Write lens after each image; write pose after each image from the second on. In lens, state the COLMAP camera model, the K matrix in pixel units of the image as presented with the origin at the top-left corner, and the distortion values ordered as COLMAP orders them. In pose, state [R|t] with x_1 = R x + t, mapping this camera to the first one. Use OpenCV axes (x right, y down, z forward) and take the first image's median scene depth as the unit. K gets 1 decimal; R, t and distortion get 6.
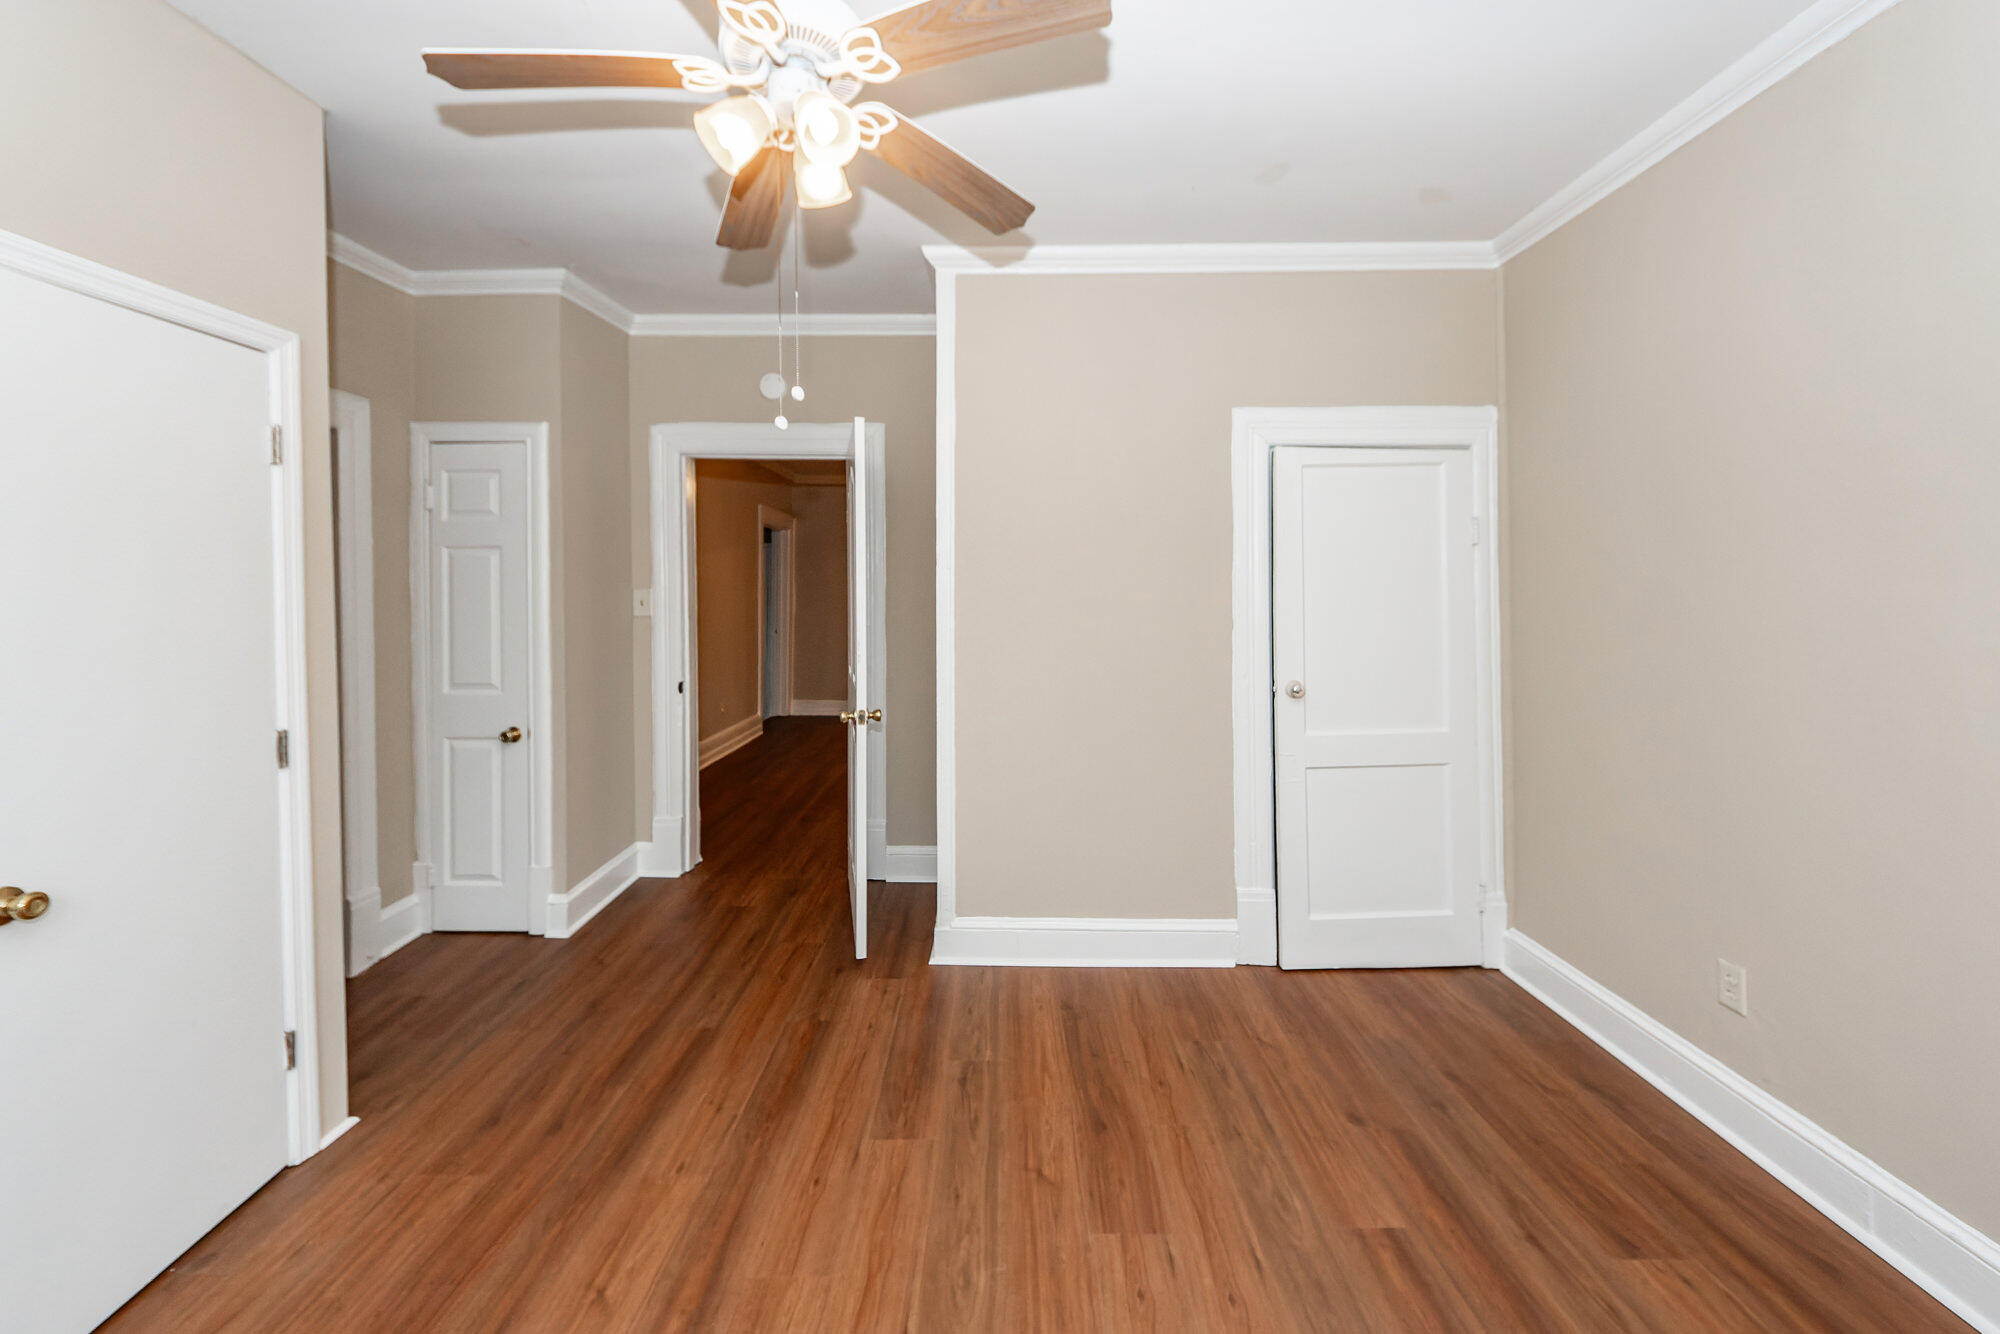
lens RADIAL K [[762.7, 0, 997.4], [0, 762.7, 597.0], [0, 0, 1]] dist [0.001608, -0.001438]
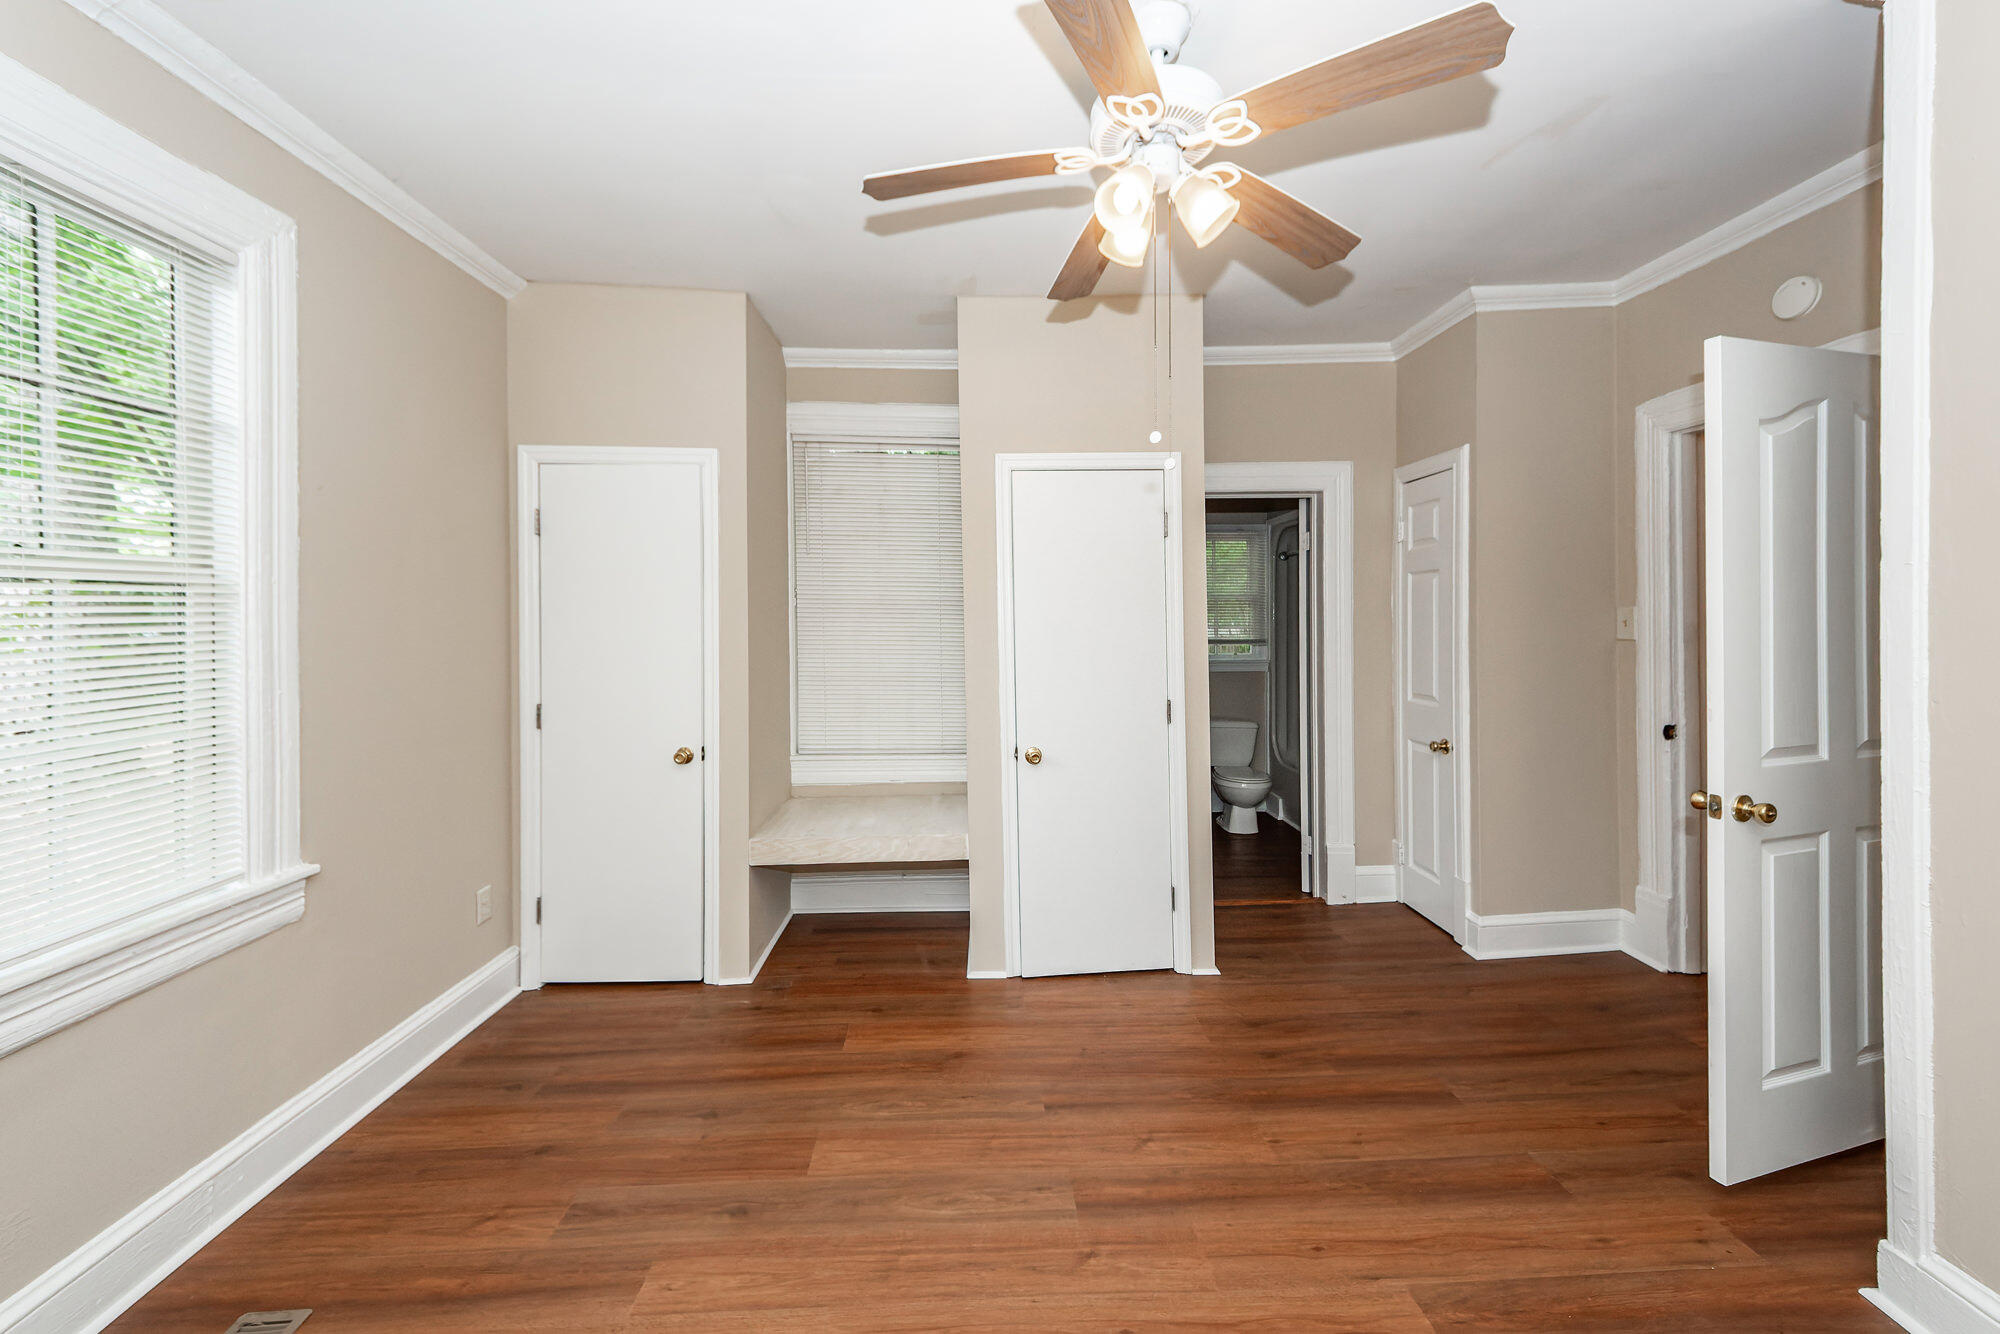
lens RADIAL K [[762.7, 0, 1006.7], [0, 762.7, 617.5], [0, 0, 1]] dist [0.001608, -0.001438]
pose [[0.046730, 0.009139, -0.998866, 0.597974], [0.007874, 0.999924, 0.009517, -0.020966], [0.998877, -0.008310, 0.046654, 0.511735]]
